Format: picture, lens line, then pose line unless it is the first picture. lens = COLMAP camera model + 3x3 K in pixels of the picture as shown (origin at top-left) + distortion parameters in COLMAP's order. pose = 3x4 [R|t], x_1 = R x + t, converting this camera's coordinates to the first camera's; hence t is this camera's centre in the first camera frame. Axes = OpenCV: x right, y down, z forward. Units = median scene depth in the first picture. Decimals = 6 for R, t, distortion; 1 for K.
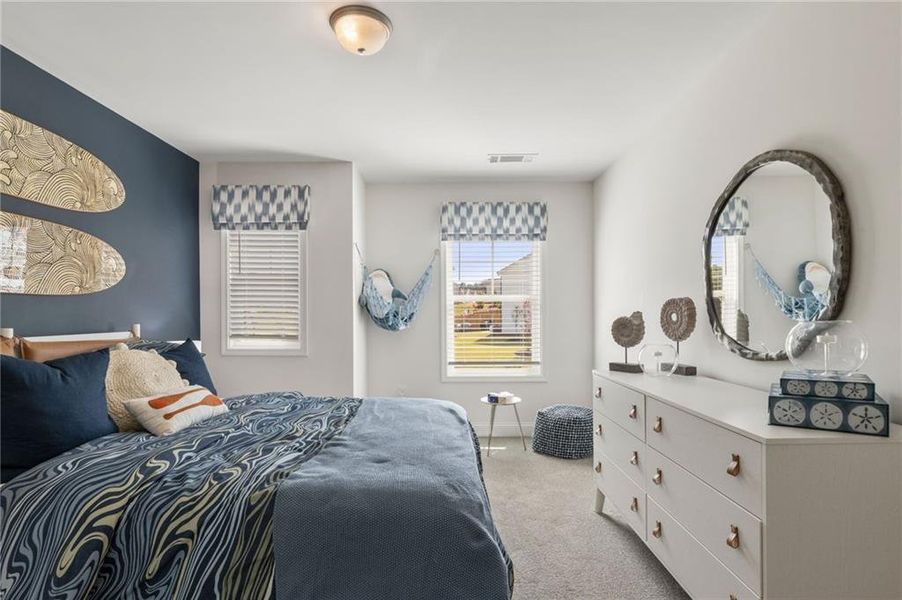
lens RADIAL K [[440.9, 0, 448.7], [0, 440.9, 307.4], [0, 0, 1]] dist [-0.003088, 0.000394]
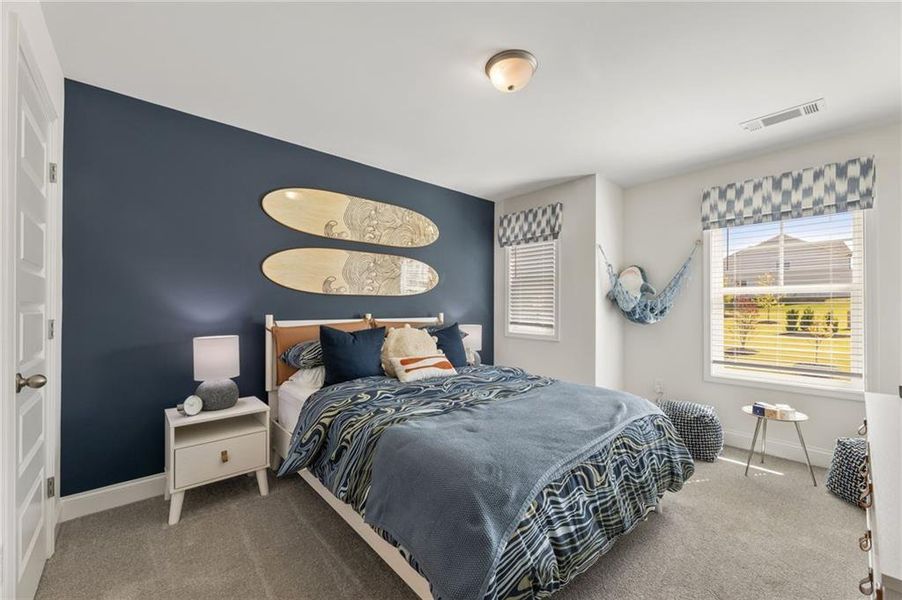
lens RADIAL K [[352.0, 0, 452.3], [0, 352.0, 299.2], [0, 0, 1]] dist [0.001414, 0.000231]
pose [[0.686680, -0.010451, -0.726885, 0.187150], [0.005149, 0.999941, -0.009514, 0.000243], [0.726941, 0.002790, 0.686694, 0.111342]]
